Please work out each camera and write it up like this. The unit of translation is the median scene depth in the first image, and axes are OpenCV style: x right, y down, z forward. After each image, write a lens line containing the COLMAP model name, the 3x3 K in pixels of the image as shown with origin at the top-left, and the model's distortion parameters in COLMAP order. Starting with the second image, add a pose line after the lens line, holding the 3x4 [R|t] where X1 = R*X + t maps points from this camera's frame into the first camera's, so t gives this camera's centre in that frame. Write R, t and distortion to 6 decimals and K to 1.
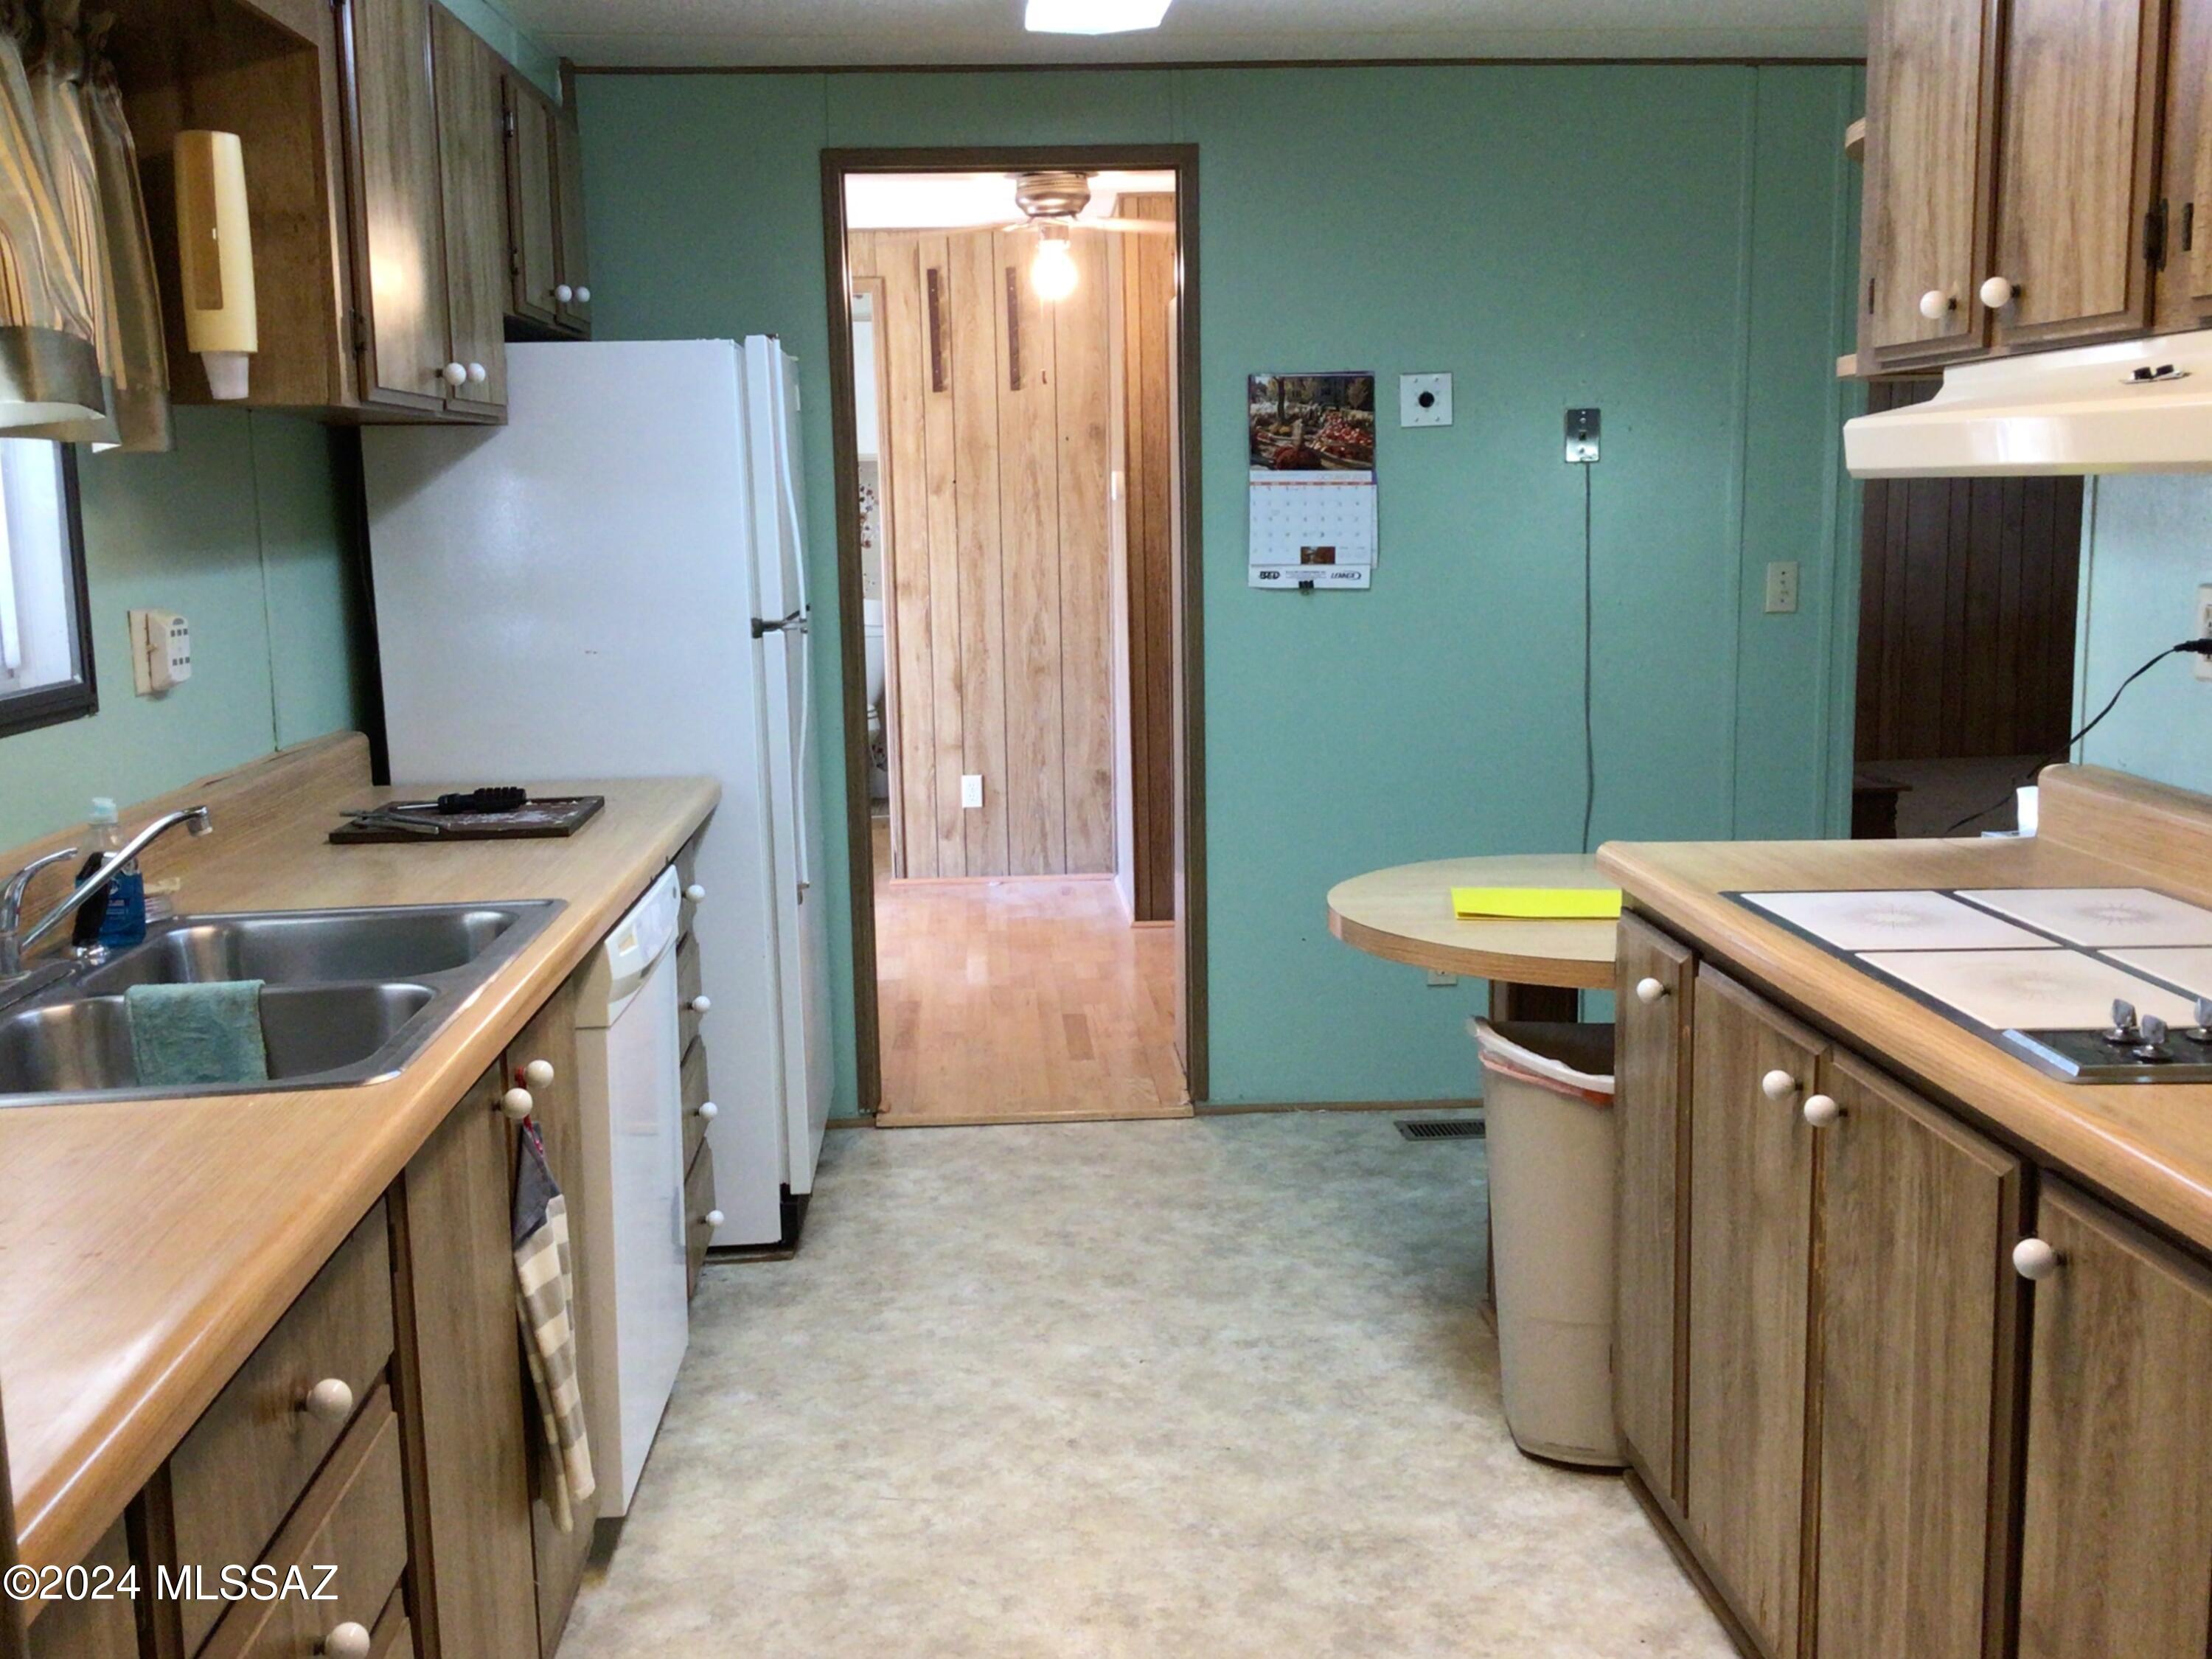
lens RADIAL K [[2039.0, 0, 1118.7], [0, 2039.0, 786.0], [0, 0, 1]] dist [0.036939, 0.000000]
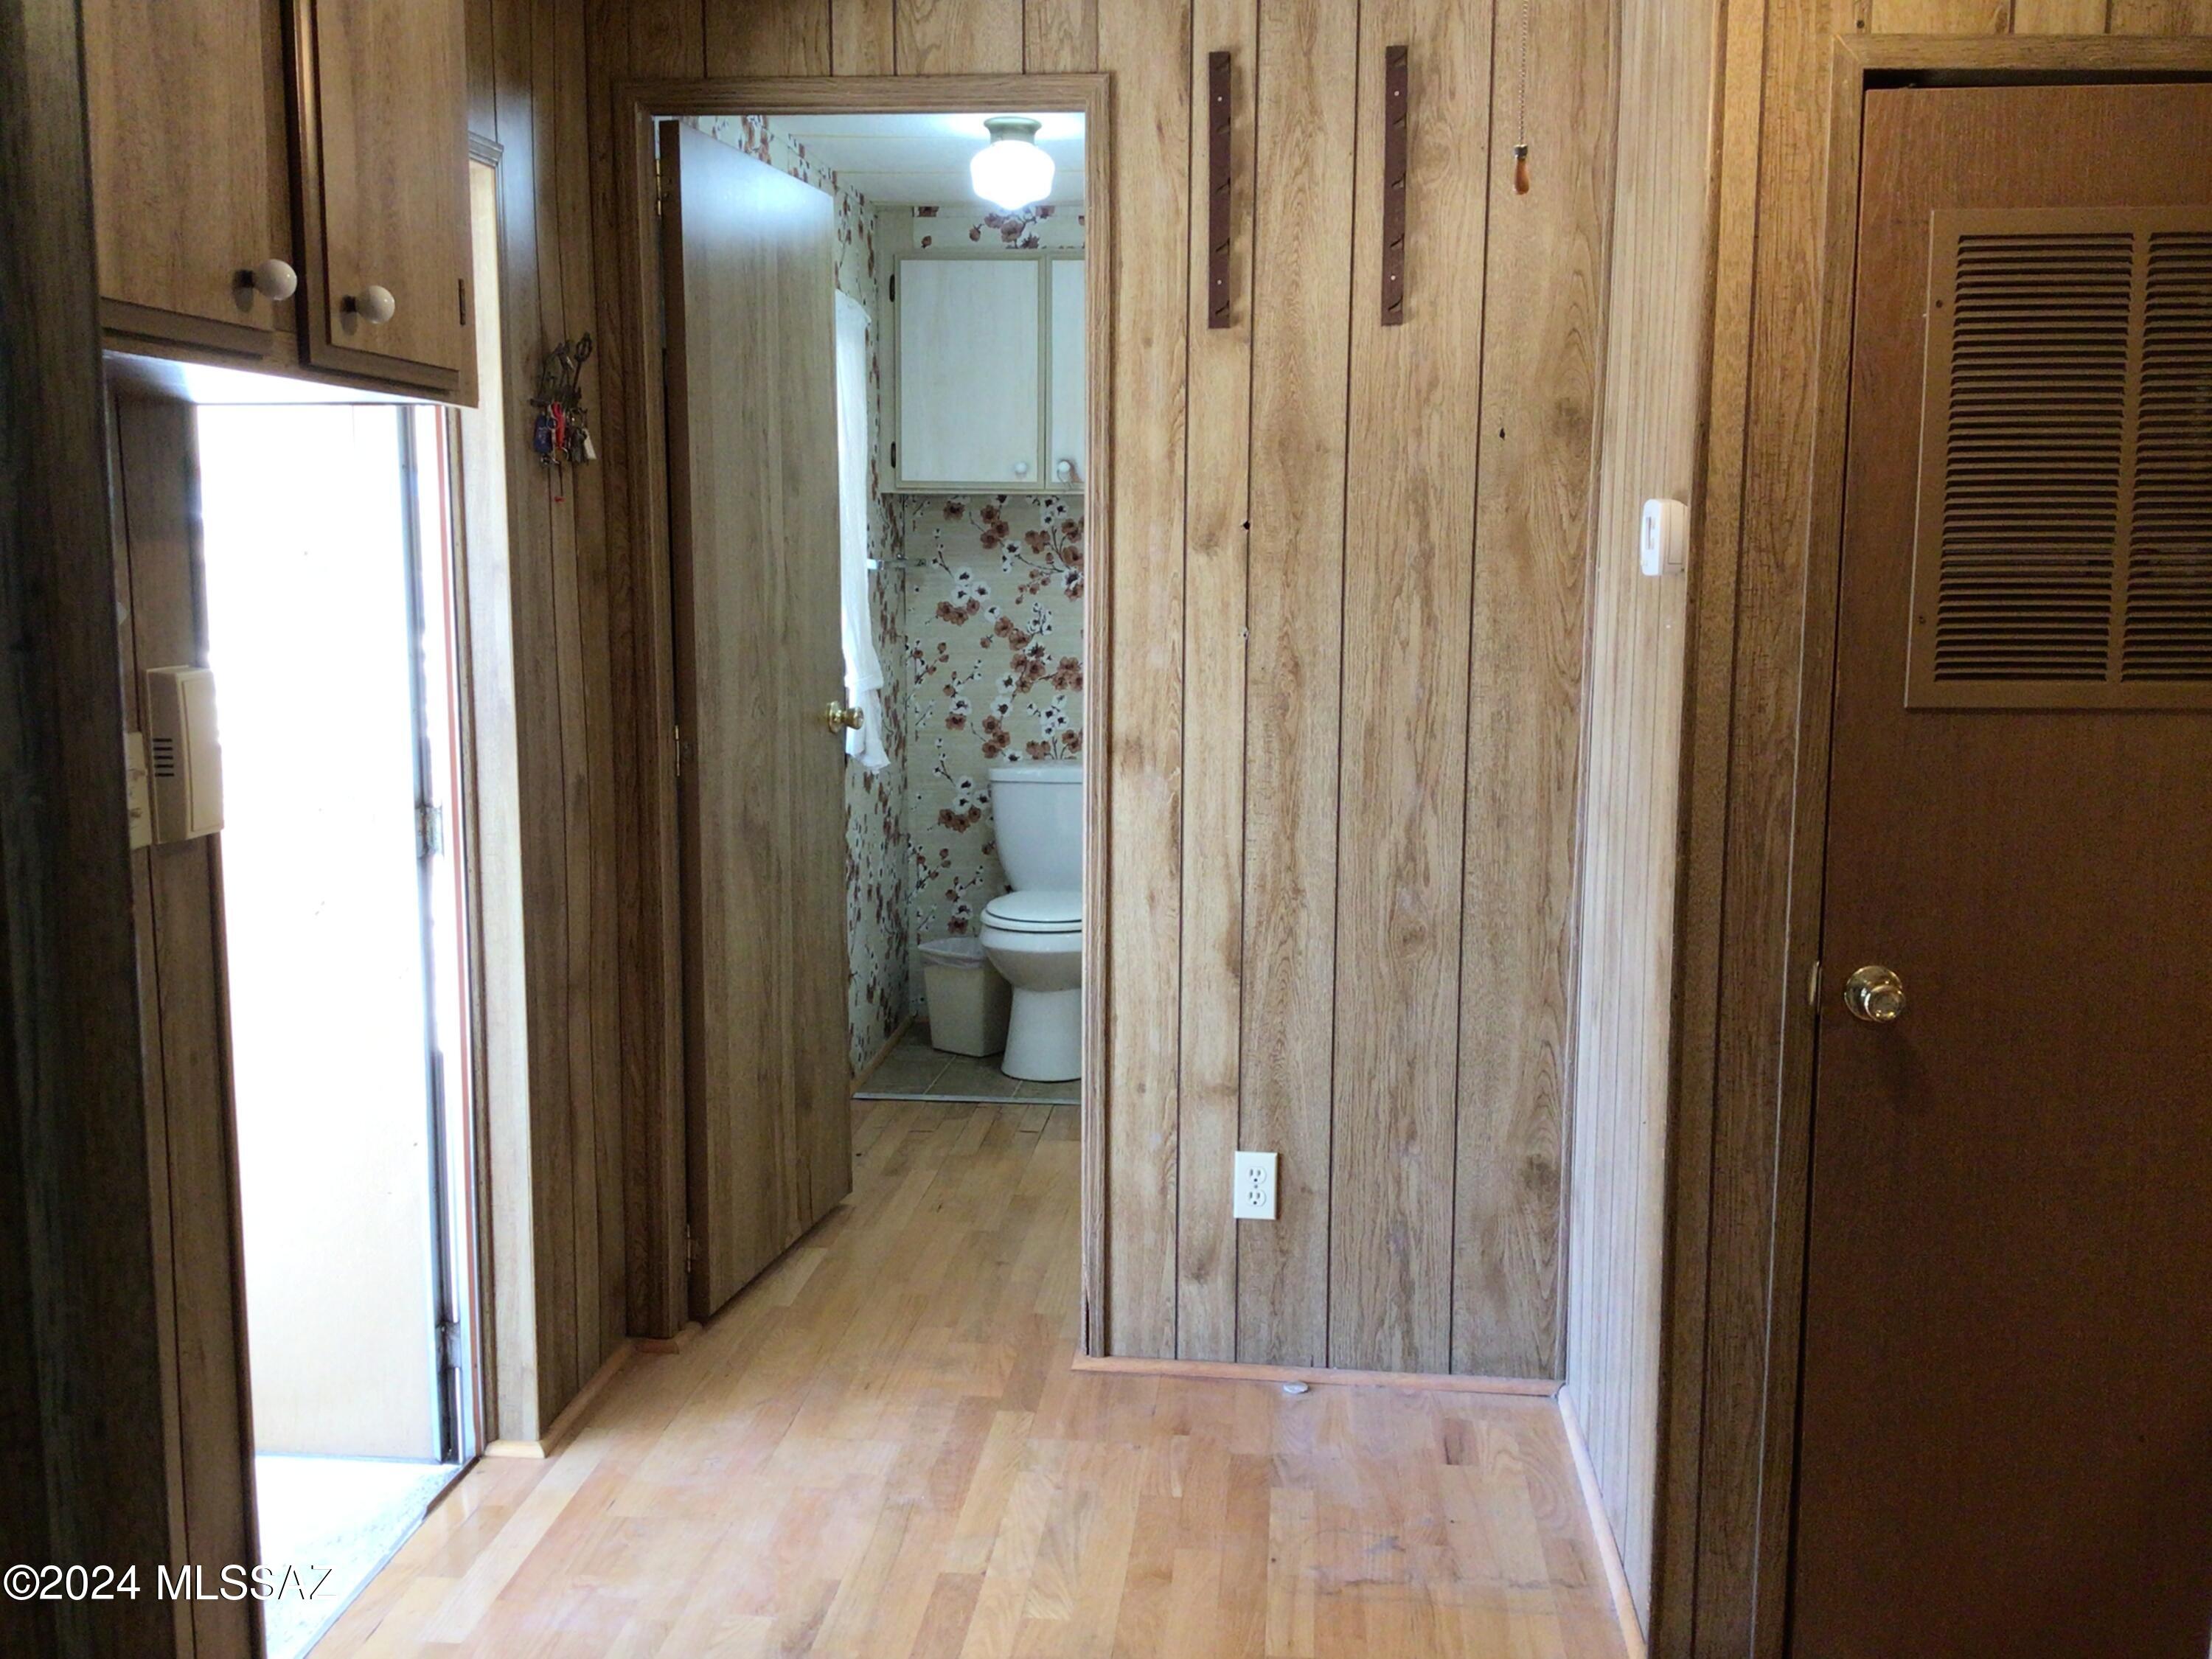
lens RADIAL K [[2039.0, 0, 1112.6], [0, 2039.0, 811.2], [0, 0, 1]] dist [0.036939, 0.000000]
pose [[0.985595, 0.045878, -0.162780, -0.032187], [-0.048394, 0.998762, -0.011524, -0.077080], [0.162050, 0.019236, 0.986595, 0.537405]]
